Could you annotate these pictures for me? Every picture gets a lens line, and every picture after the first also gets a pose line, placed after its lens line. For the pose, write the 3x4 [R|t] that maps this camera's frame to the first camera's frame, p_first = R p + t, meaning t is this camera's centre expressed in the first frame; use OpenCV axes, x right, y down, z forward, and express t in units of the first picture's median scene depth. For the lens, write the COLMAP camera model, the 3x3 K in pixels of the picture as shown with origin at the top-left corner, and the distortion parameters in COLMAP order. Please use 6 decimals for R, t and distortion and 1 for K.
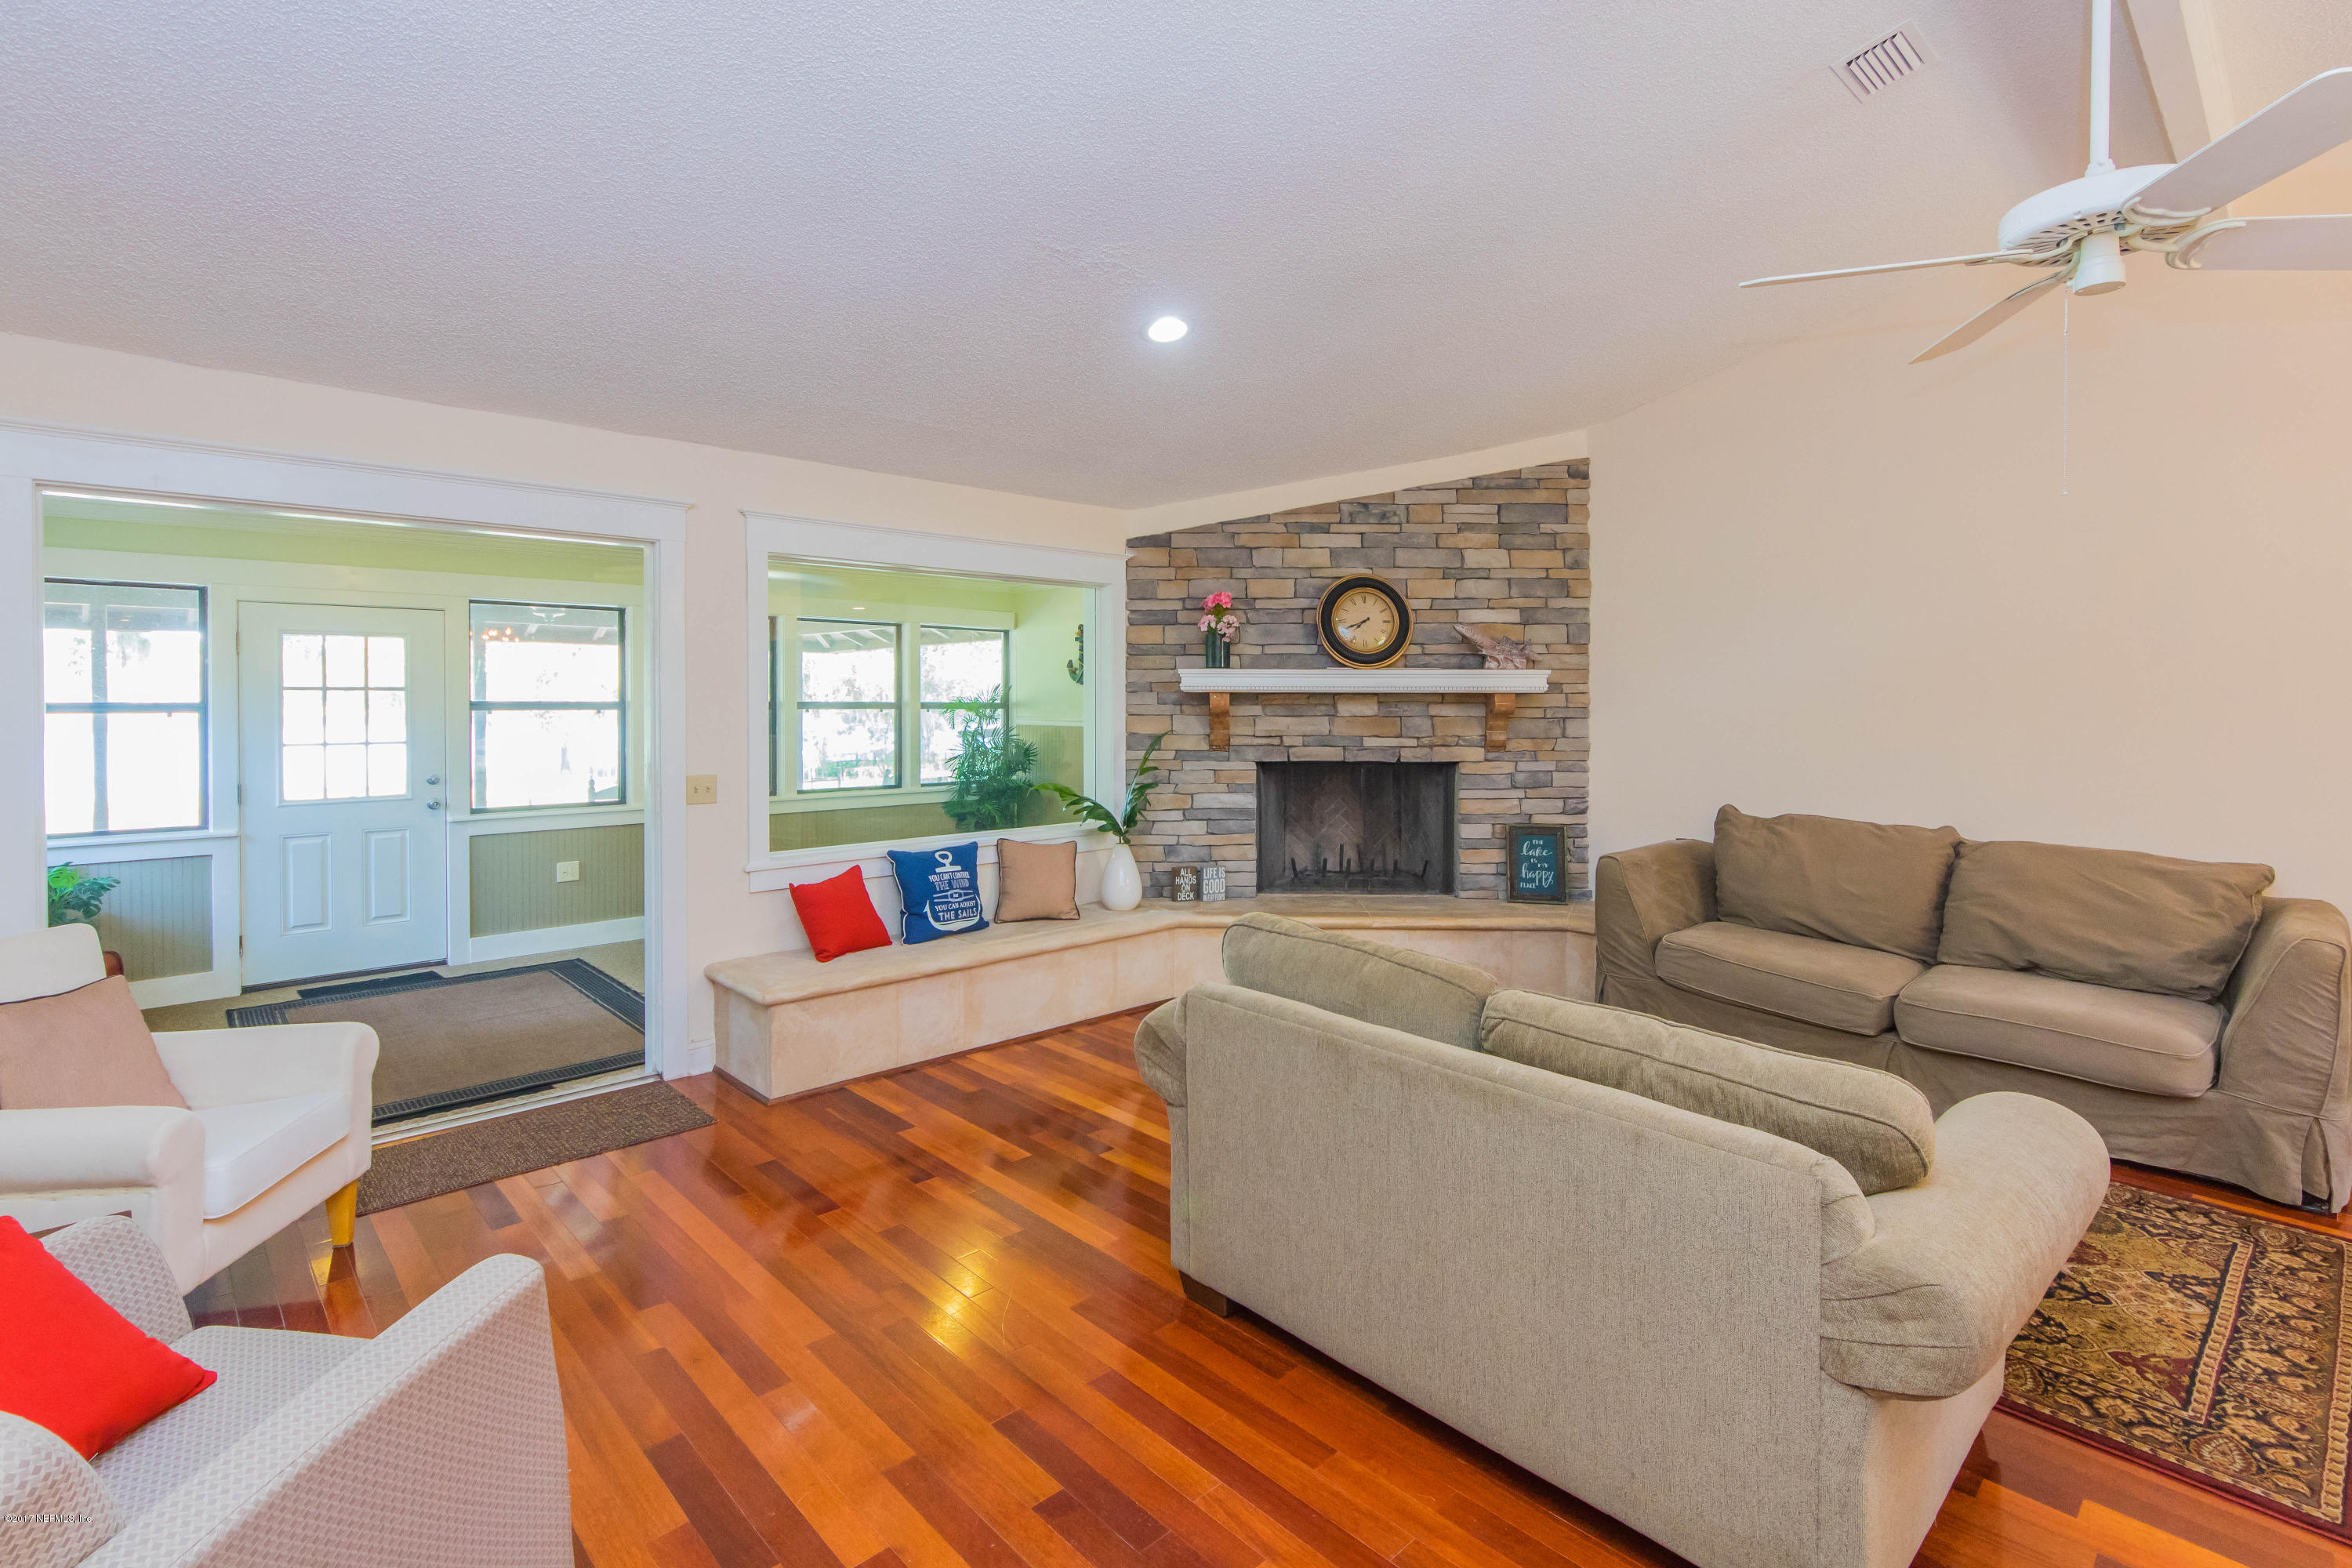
lens RADIAL K [[1080.1, 0, 1156.3], [0, 1080.1, 721.7], [0, 0, 1]] dist [0.003336, -0.002072]
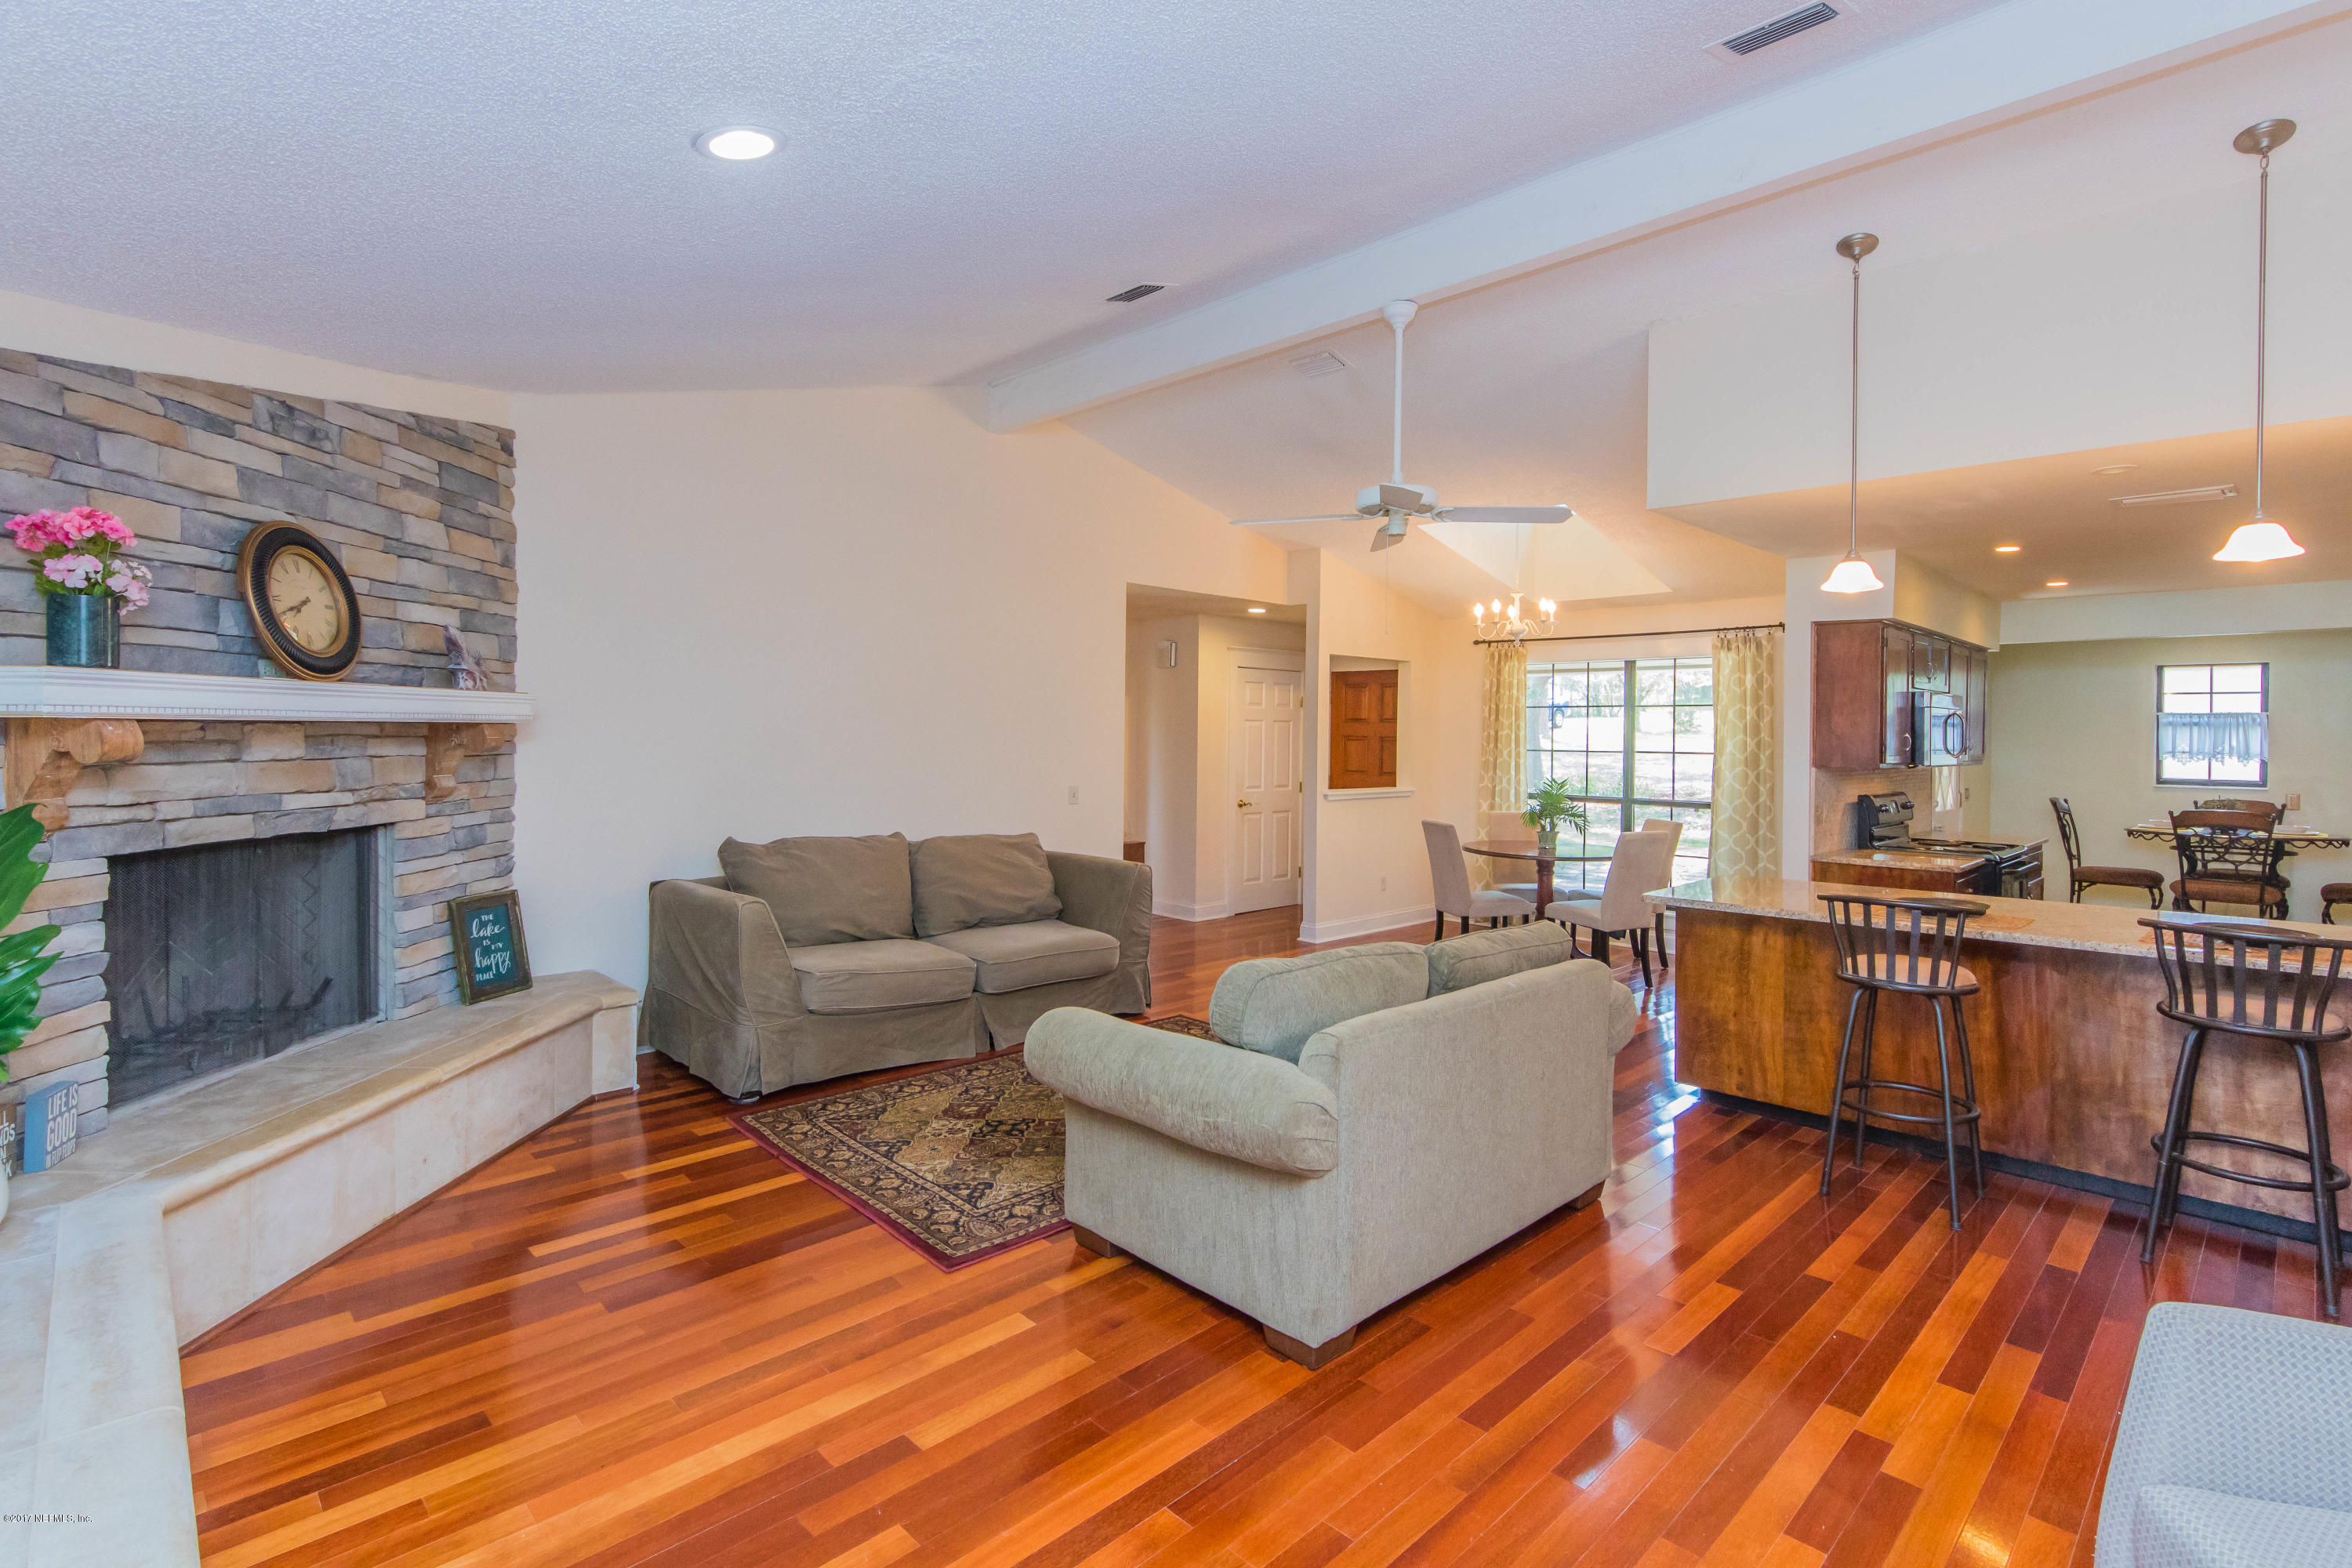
lens RADIAL K [[1080.1, 0, 1200.9], [0, 1080.1, 747.6], [0, 0, 1]] dist [0.003336, -0.002072]
pose [[-0.007037, -0.018736, 0.999800, -0.414664], [0.013055, 0.999738, 0.018827, -0.016582], [-0.999890, 0.013185, -0.006791, 0.498950]]
